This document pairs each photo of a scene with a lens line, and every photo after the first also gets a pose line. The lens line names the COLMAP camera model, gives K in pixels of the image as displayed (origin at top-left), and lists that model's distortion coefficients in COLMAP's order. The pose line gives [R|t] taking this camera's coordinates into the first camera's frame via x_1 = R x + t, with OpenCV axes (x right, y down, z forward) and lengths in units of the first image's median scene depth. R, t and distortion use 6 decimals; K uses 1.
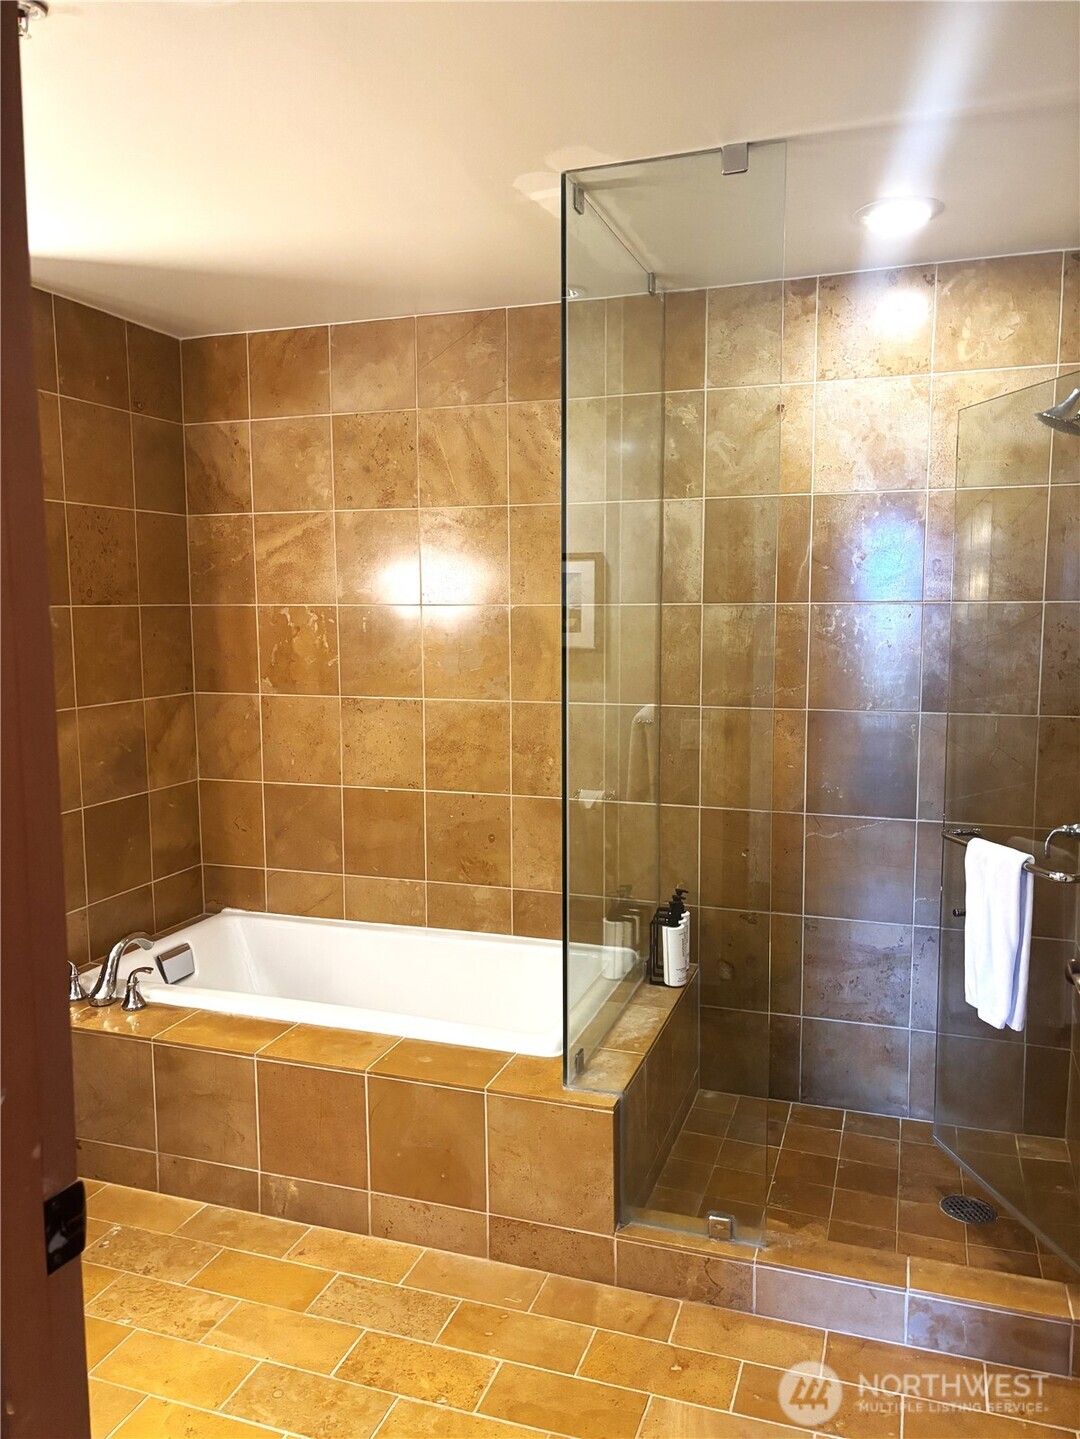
lens RADIAL K [[1103.6, 0, 645.3], [0, 1103.6, 718.8], [0, 0, 1]] dist [0.035657, -0.036468]
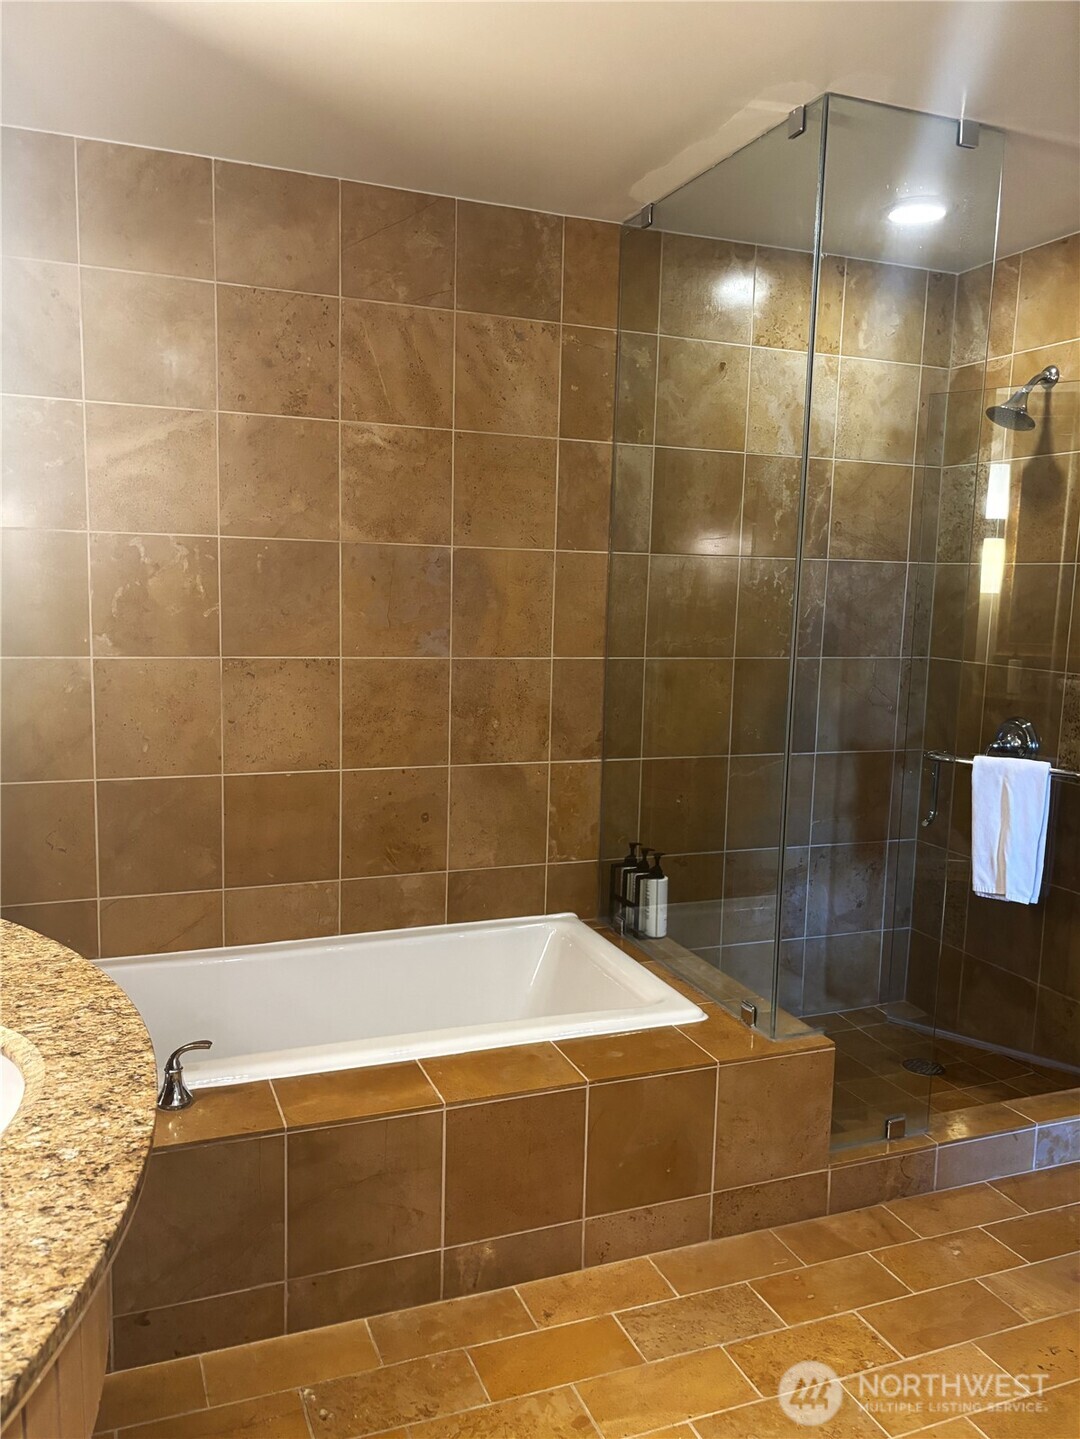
lens RADIAL K [[1103.6, 0, 548.6], [0, 1103.6, 728.1], [0, 0, 1]] dist [0.035657, -0.036468]
pose [[0.766042, -0.061610, 0.639832, -0.671870], [0.039608, 0.998029, 0.048680, 0.000175], [-0.641569, -0.011949, 0.766972, 0.300867]]
